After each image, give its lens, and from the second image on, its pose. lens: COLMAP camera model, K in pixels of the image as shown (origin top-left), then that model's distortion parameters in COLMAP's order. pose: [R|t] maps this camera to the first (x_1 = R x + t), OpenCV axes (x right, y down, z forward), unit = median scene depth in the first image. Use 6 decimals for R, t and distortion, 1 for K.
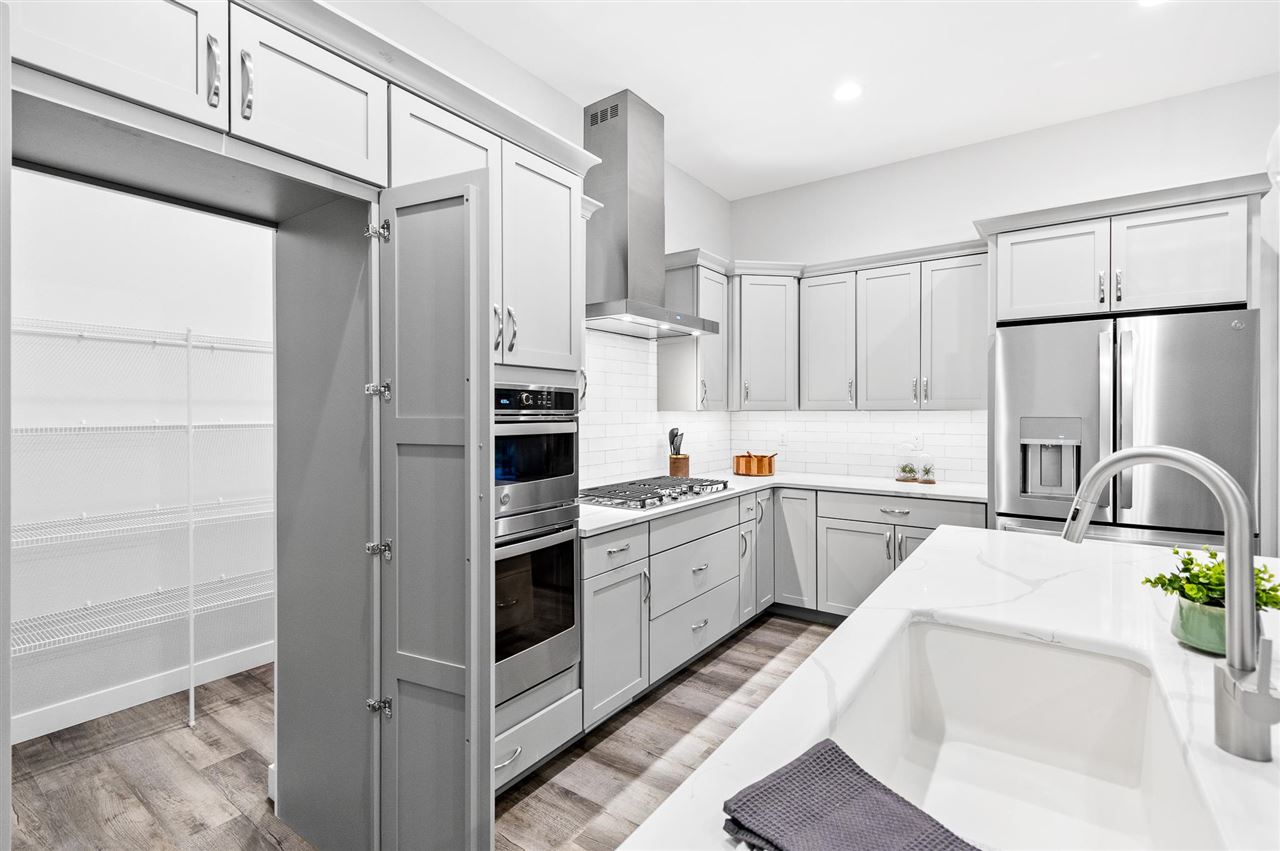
lens RADIAL K [[578.9, 0, 645.5], [0, 578.9, 414.0], [0, 0, 1]] dist [0.001461, -0.000439]
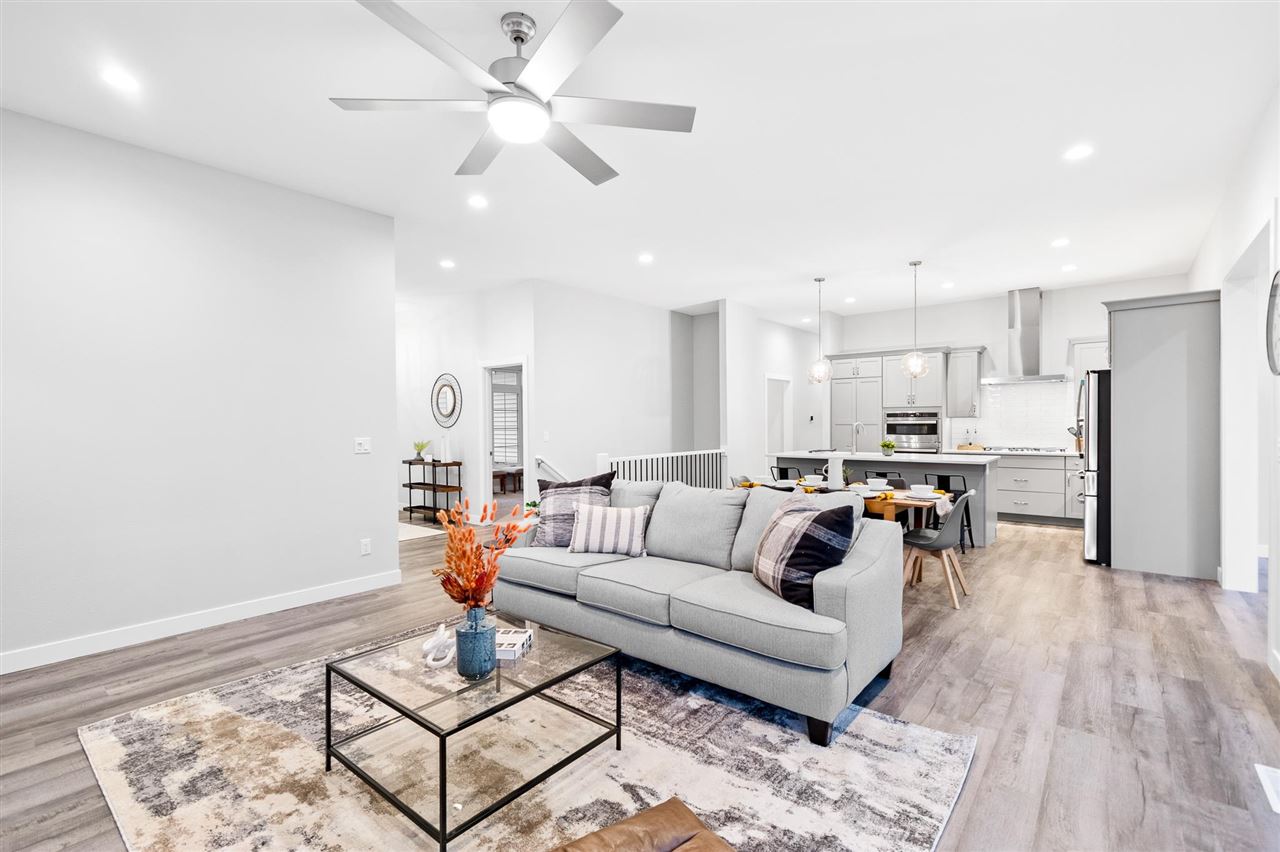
lens RADIAL K [[578.9, 0, 652.9], [0, 578.9, 424.3], [0, 0, 1]] dist [0.001461, -0.000439]
pose [[-0.057404, 0.001385, -0.998350, 2.334945], [0.000011, 0.999999, 0.001387, 0.019885], [0.998351, 0.000068, -0.057404, -0.373827]]
